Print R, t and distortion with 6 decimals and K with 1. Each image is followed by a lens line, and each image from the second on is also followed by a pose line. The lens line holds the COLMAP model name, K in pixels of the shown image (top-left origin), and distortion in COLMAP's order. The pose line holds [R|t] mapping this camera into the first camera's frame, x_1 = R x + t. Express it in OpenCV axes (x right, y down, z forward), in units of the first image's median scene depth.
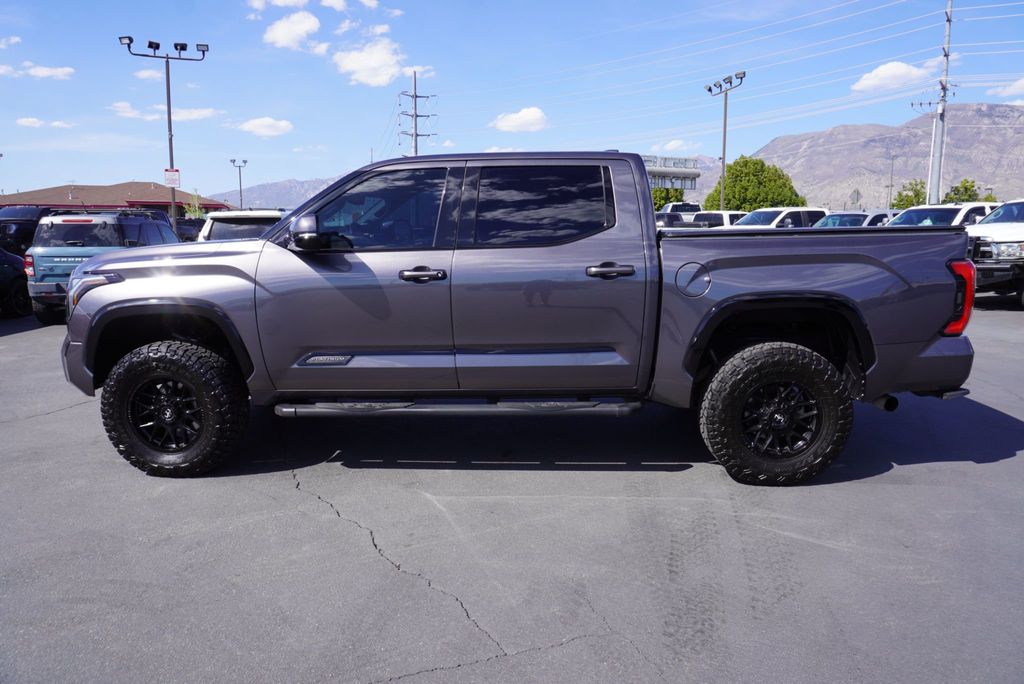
lens RADIAL K [[687.6, 0, 512.0], [0, 687.6, 342.0], [0, 0, 1]] dist [-0.035988, 0.020589]
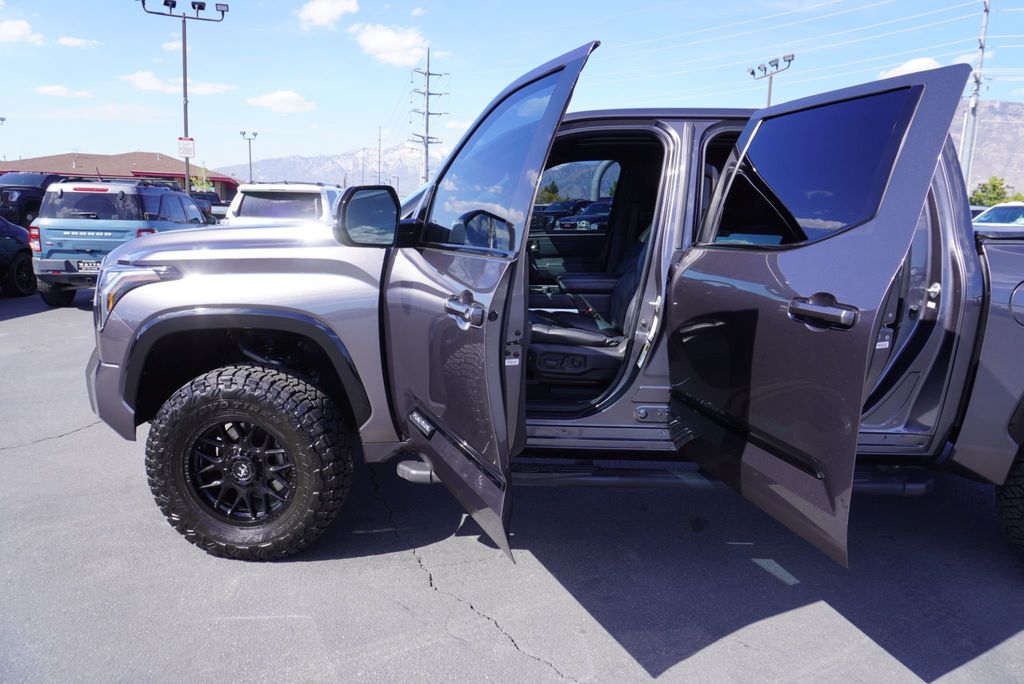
lens RADIAL K [[687.6, 0, 512.0], [0, 687.6, 342.0], [0, 0, 1]] dist [-0.035988, 0.020589]
pose [[0.999494, 0.031781, 0.001152, -0.126785], [-0.031799, 0.999220, 0.023431, -0.027310], [-0.000407, -0.023455, 0.999725, 0.166182]]
